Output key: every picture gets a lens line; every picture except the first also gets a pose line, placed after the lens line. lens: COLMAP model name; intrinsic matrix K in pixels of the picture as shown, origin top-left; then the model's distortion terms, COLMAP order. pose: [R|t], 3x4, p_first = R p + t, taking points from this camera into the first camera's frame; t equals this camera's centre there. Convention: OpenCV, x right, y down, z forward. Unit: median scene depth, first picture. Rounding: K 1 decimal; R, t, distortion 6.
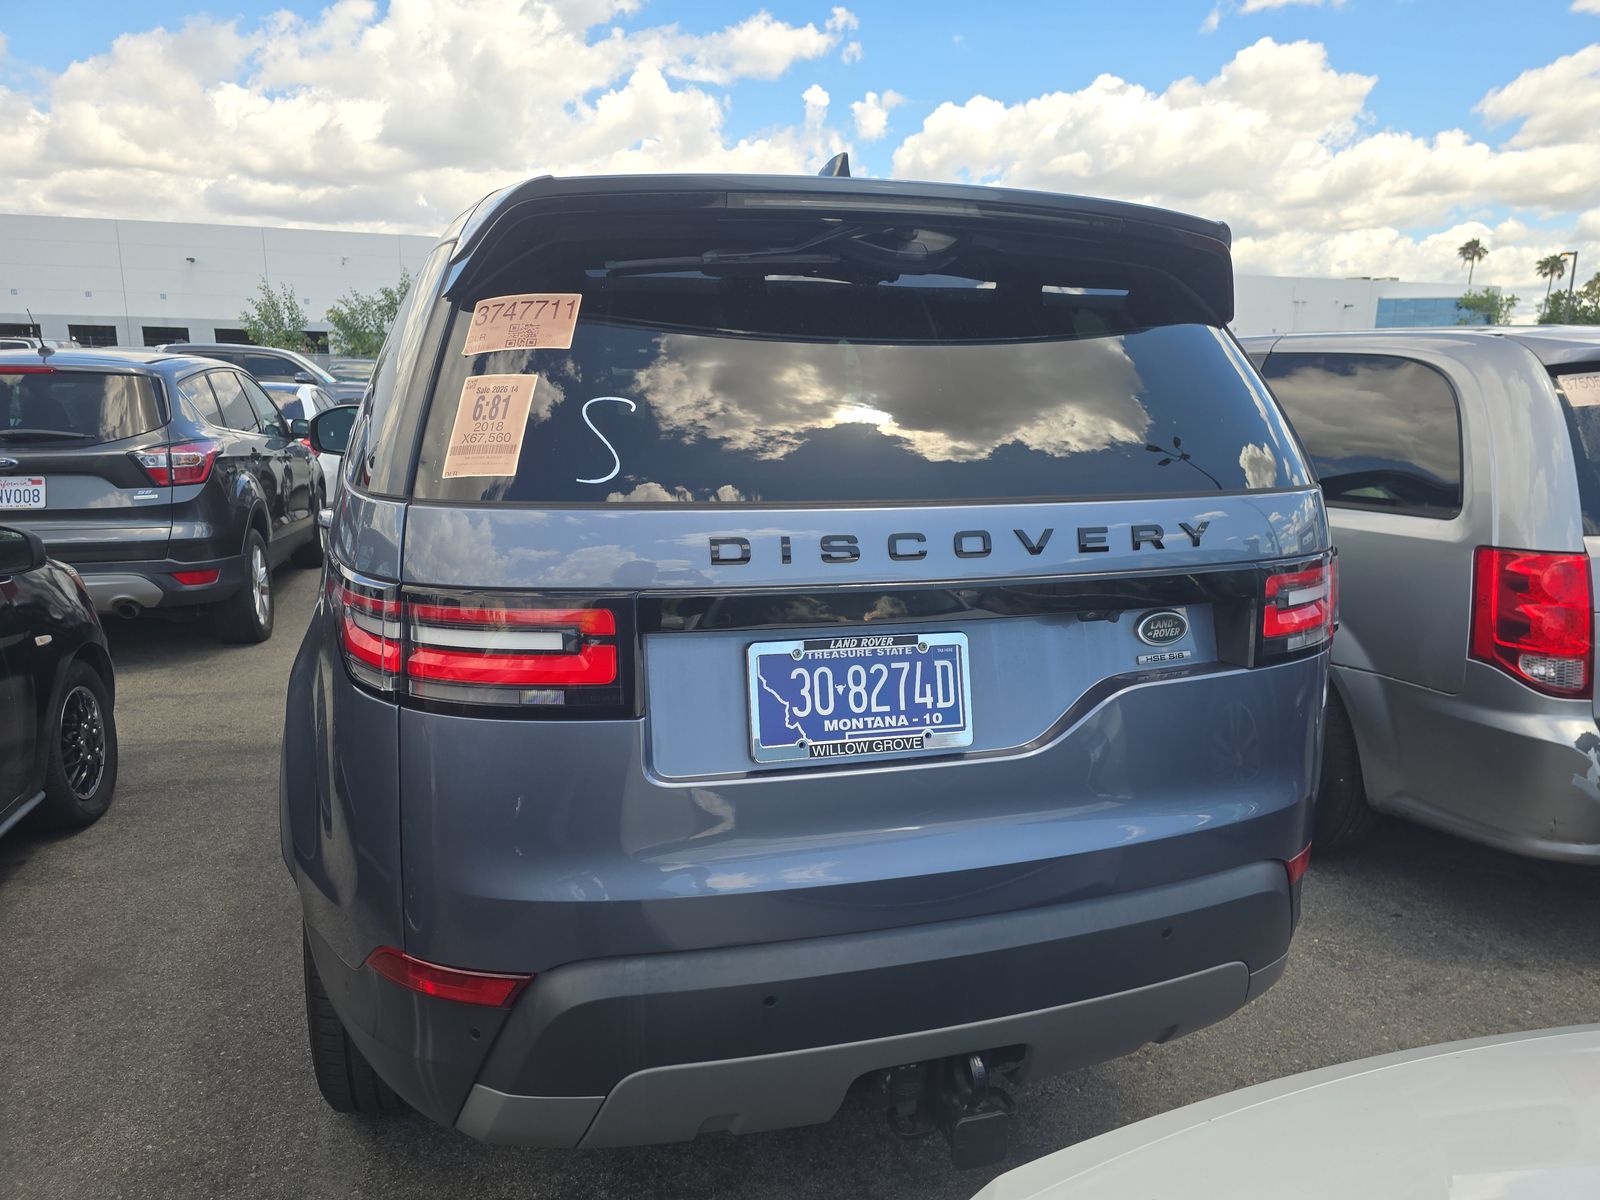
lens RADIAL K [[1086.6, 0, 804.6], [0, 1086.6, 597.9], [0, 0, 1]] dist [0.037775, -0.043798]
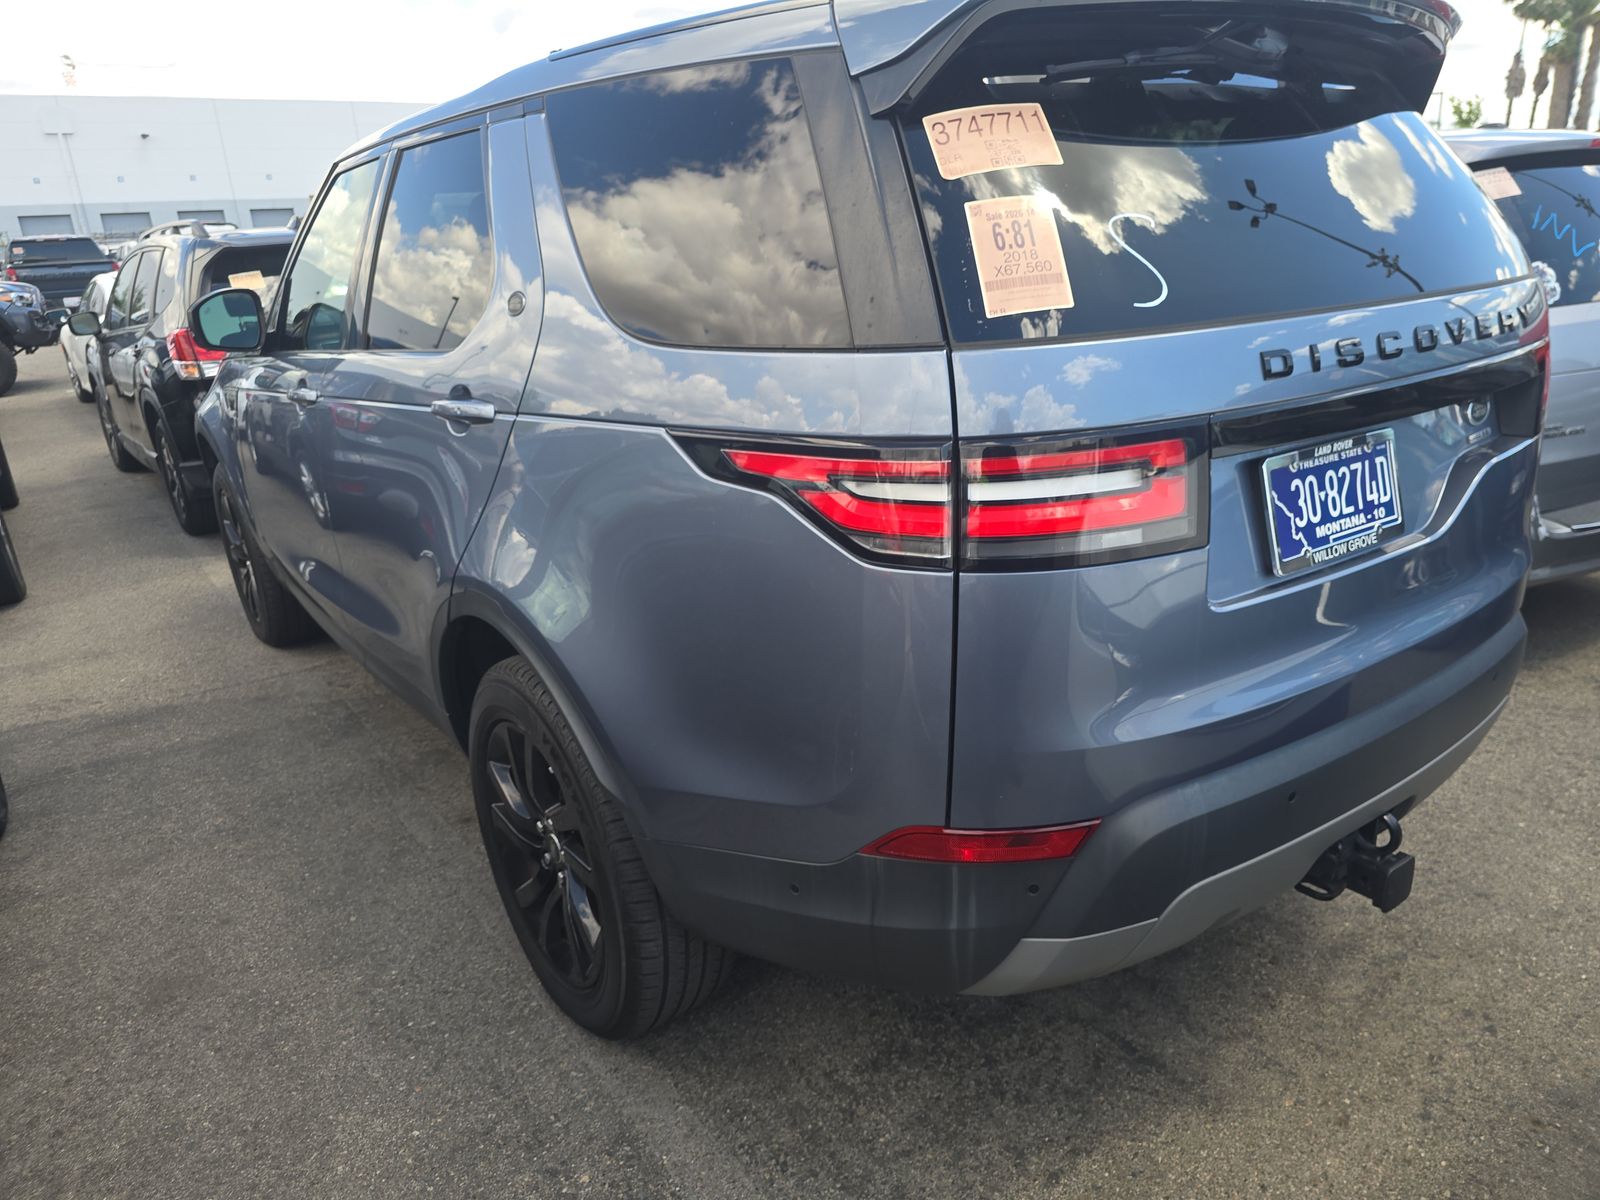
lens RADIAL K [[1086.6, 0, 807.4], [0, 1086.6, 608.4], [0, 0, 1]] dist [0.037775, -0.043798]
pose [[0.950119, -0.157850, 0.268994, -0.705013], [0.122444, 0.982007, 0.143770, -0.018910], [-0.286848, -0.103662, 0.952351, 0.140618]]
